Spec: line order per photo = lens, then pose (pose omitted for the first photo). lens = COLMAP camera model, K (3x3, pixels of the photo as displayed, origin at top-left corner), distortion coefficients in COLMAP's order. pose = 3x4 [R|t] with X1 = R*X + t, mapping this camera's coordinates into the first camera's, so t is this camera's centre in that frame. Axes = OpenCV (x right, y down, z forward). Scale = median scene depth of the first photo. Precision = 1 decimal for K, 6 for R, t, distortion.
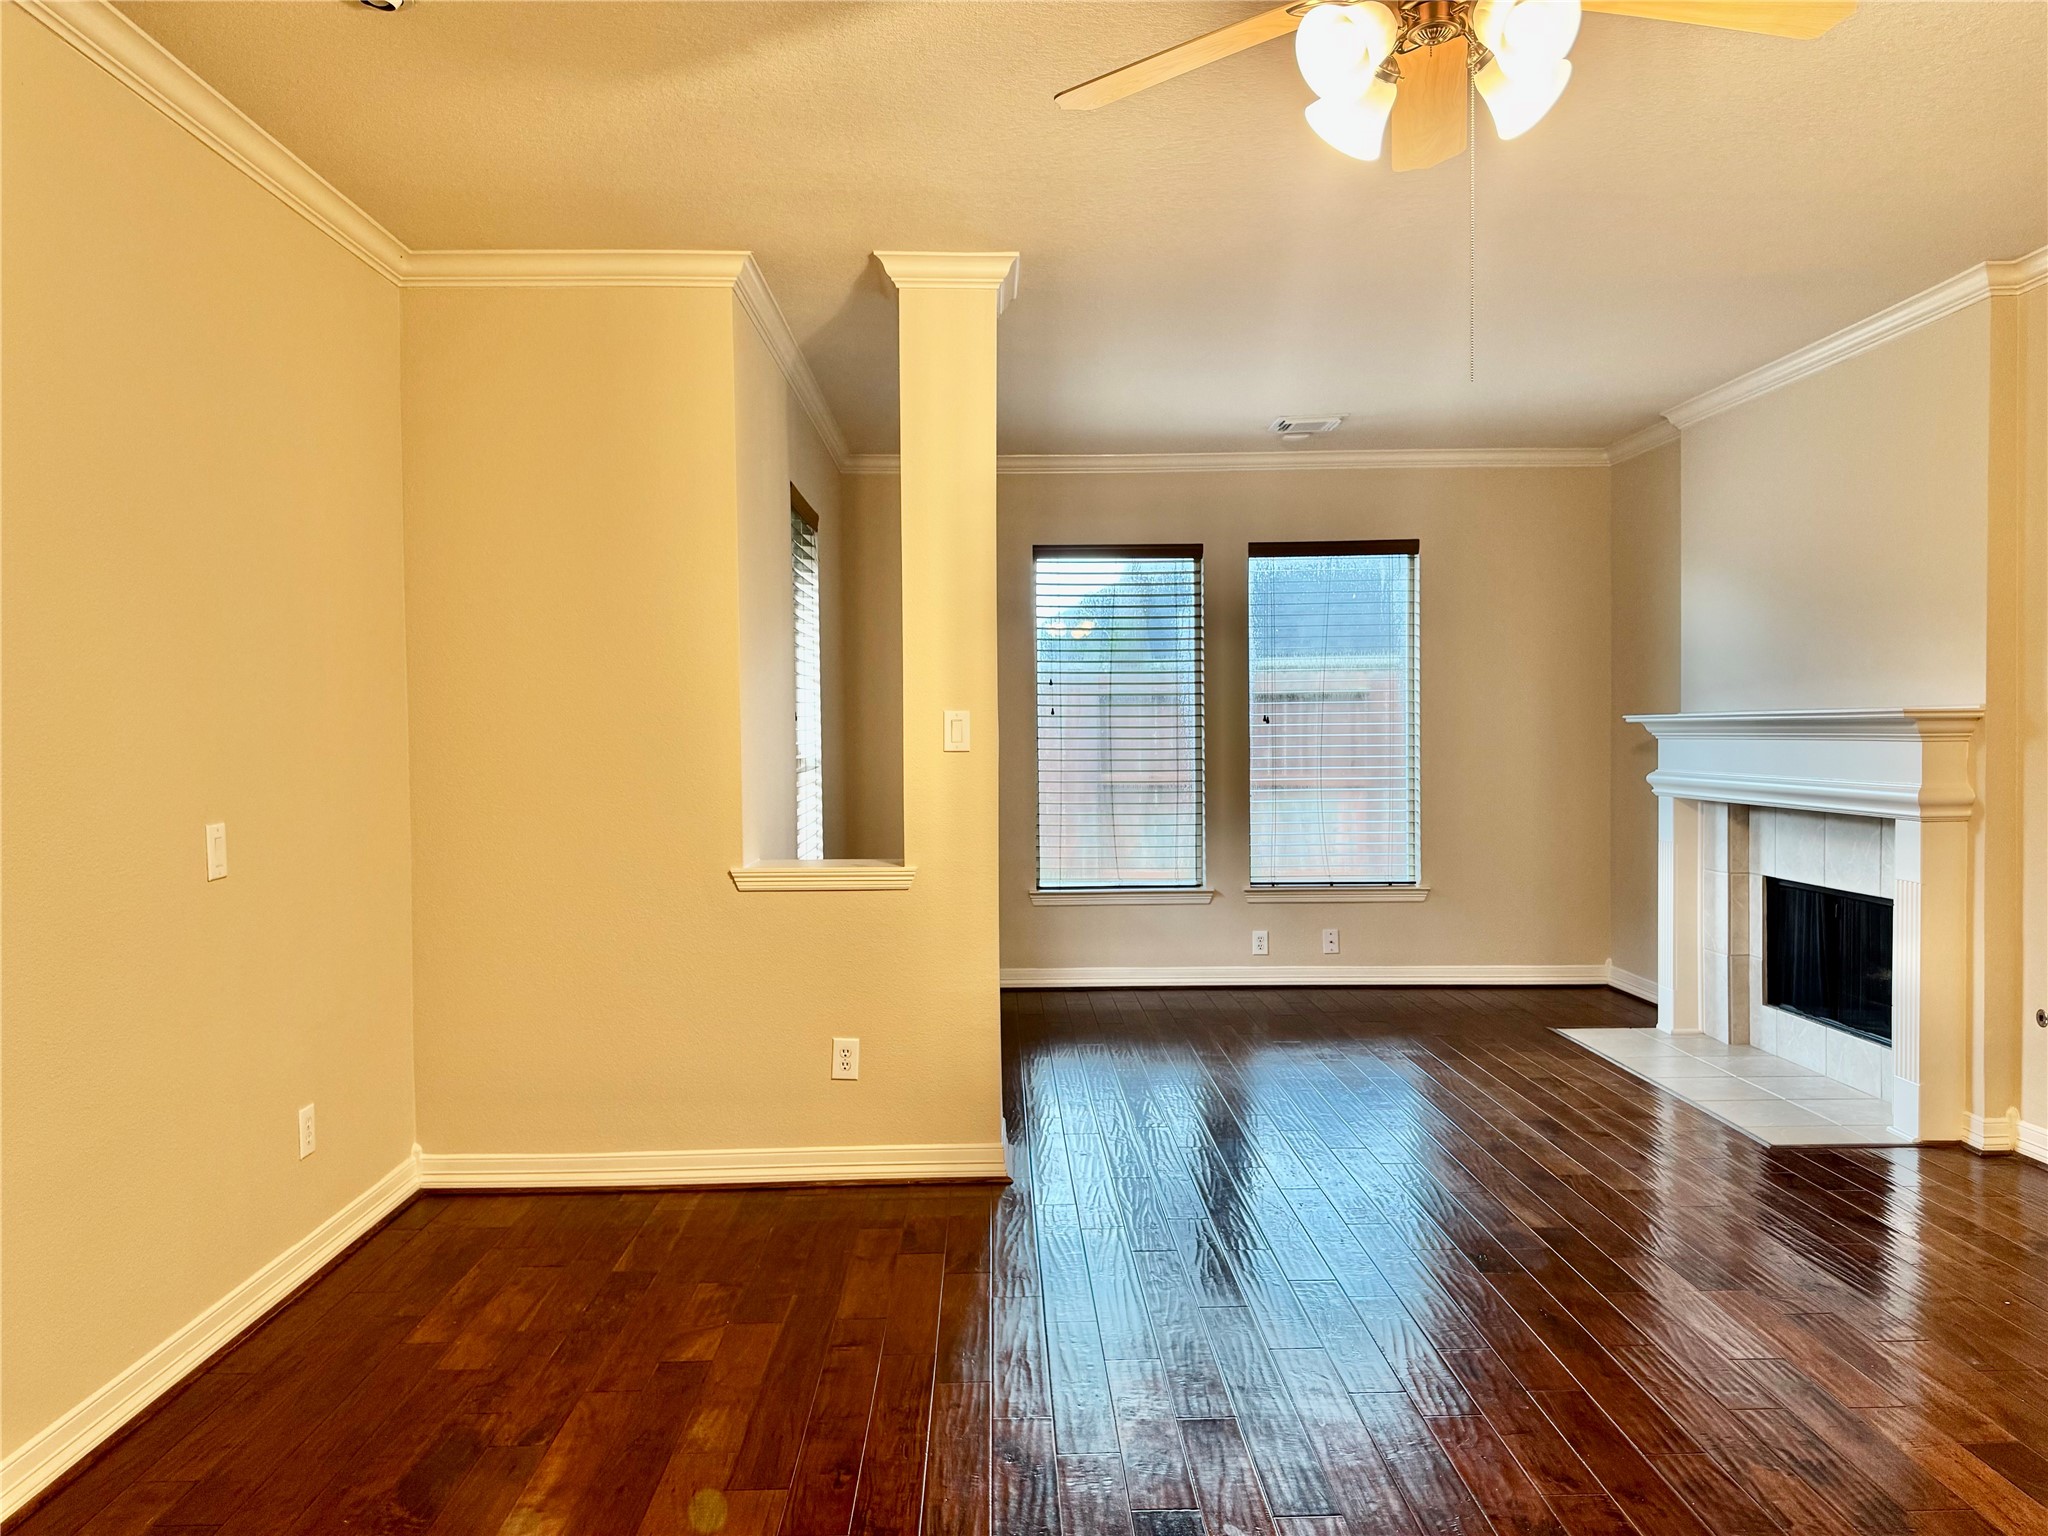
lens RADIAL K [[1439.4, 0, 1026.7], [0, 1439.4, 767.8], [0, 0, 1]] dist [-0.002652, -0.000797]
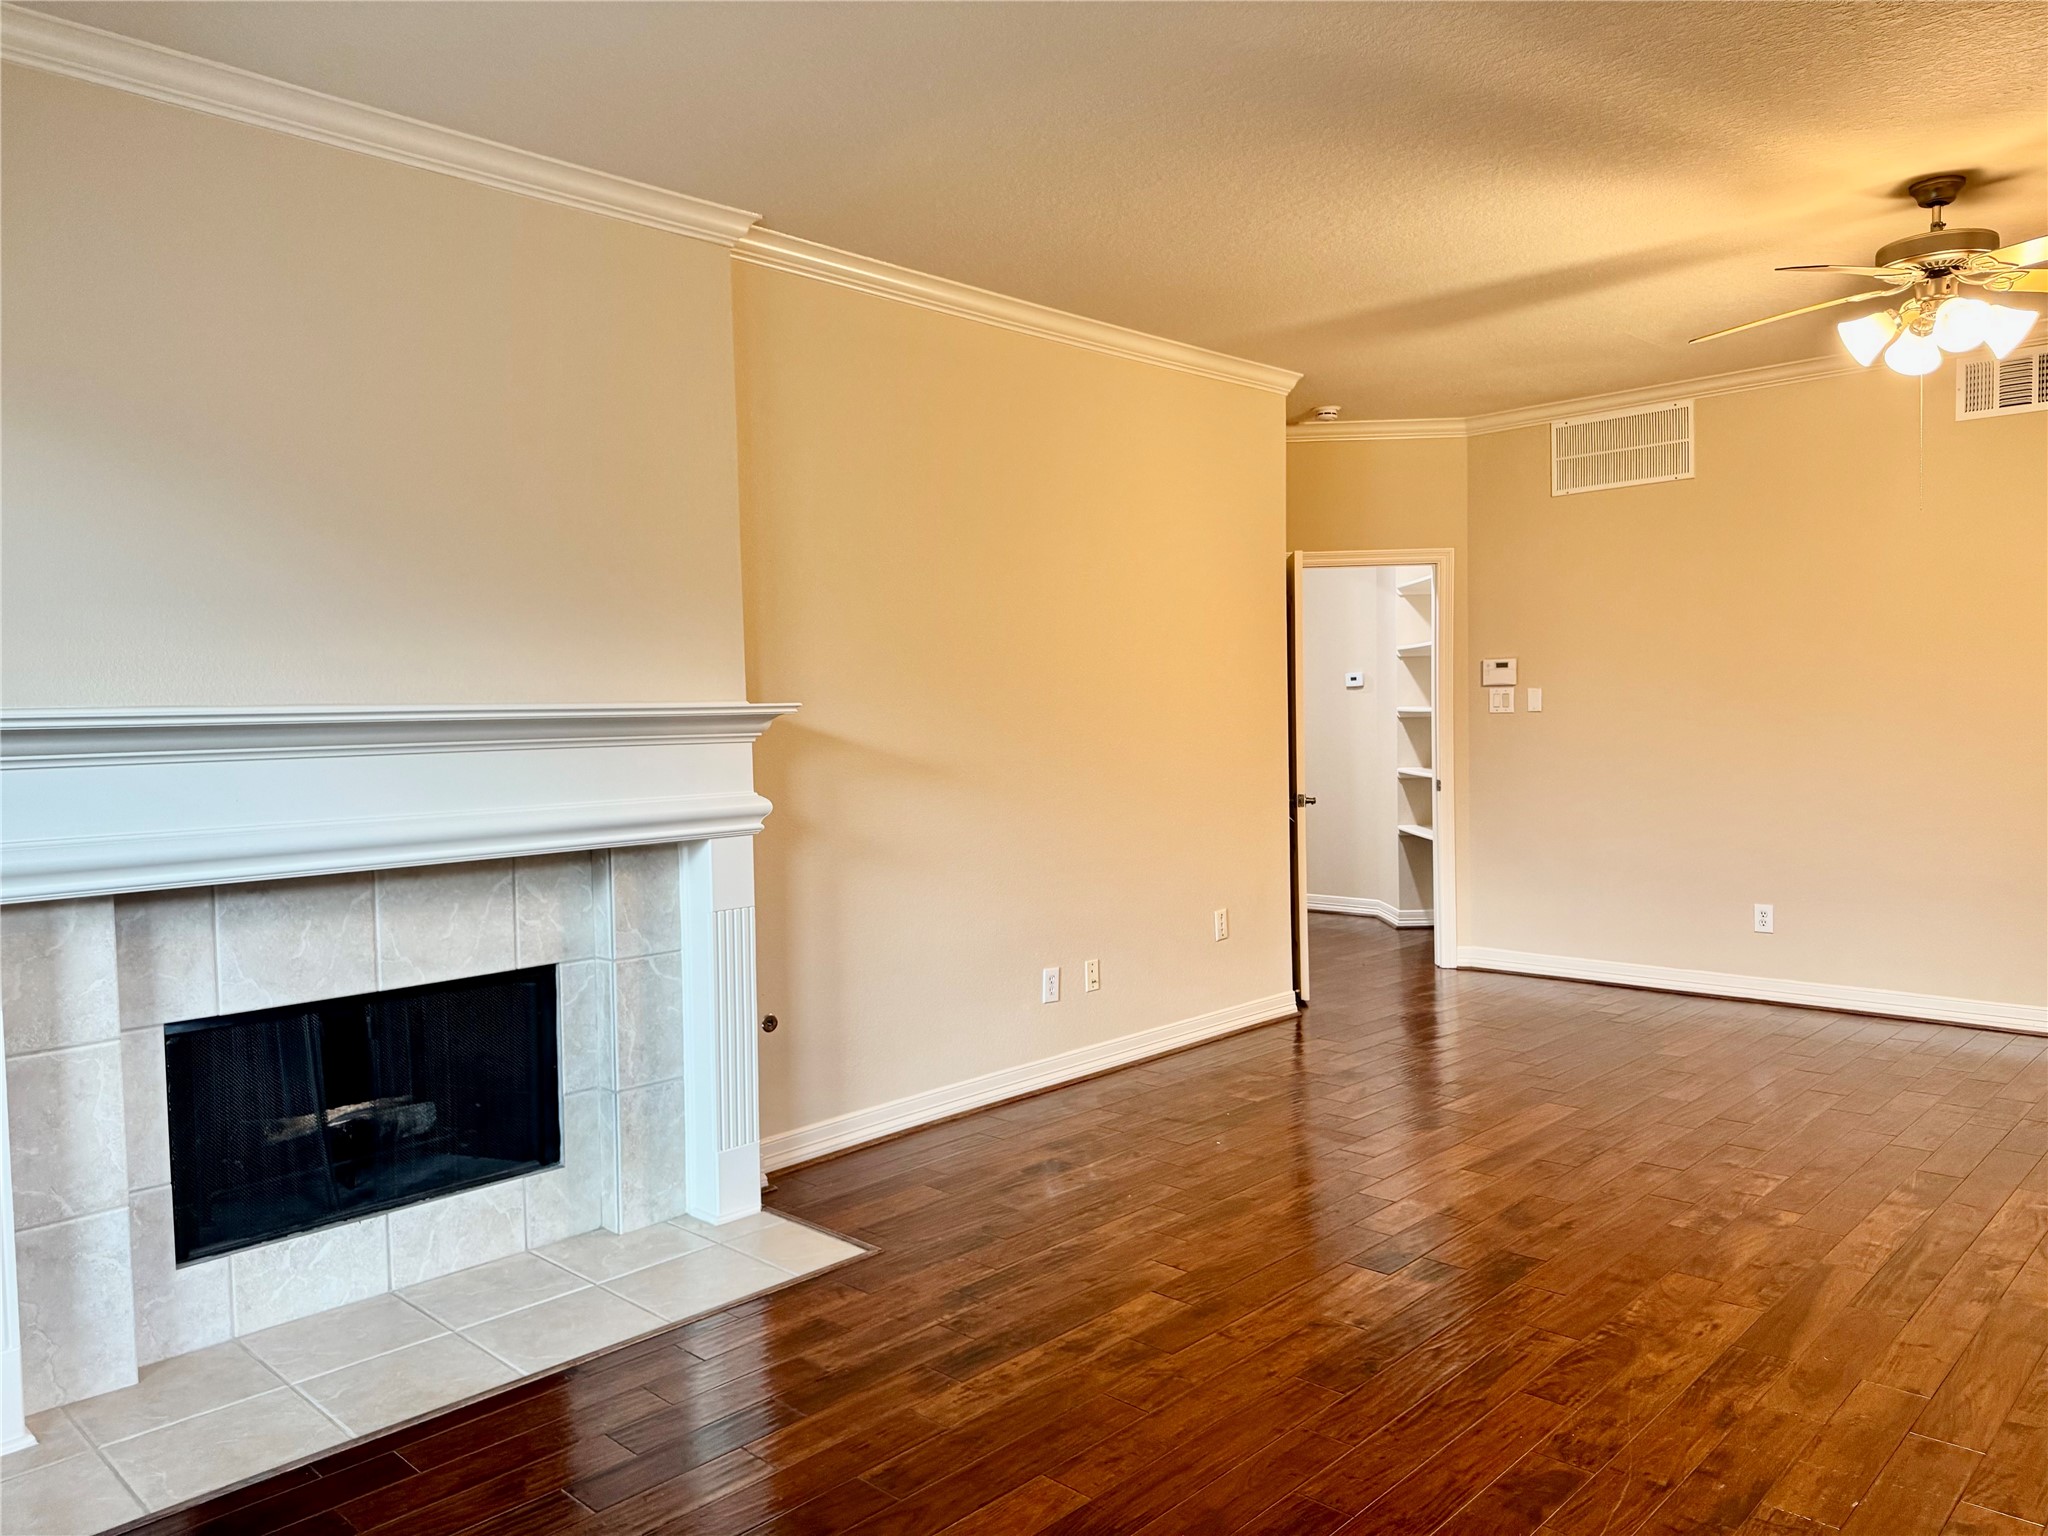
lens RADIAL K [[1439.4, 0, 1023.9], [0, 1439.4, 766.1], [0, 0, 1]] dist [-0.002652, -0.000797]
pose [[-0.700008, -0.012121, 0.714032, -0.085032], [0.038515, 0.997760, 0.054696, -0.038755], [-0.713095, 0.065789, -0.697973, 1.225982]]
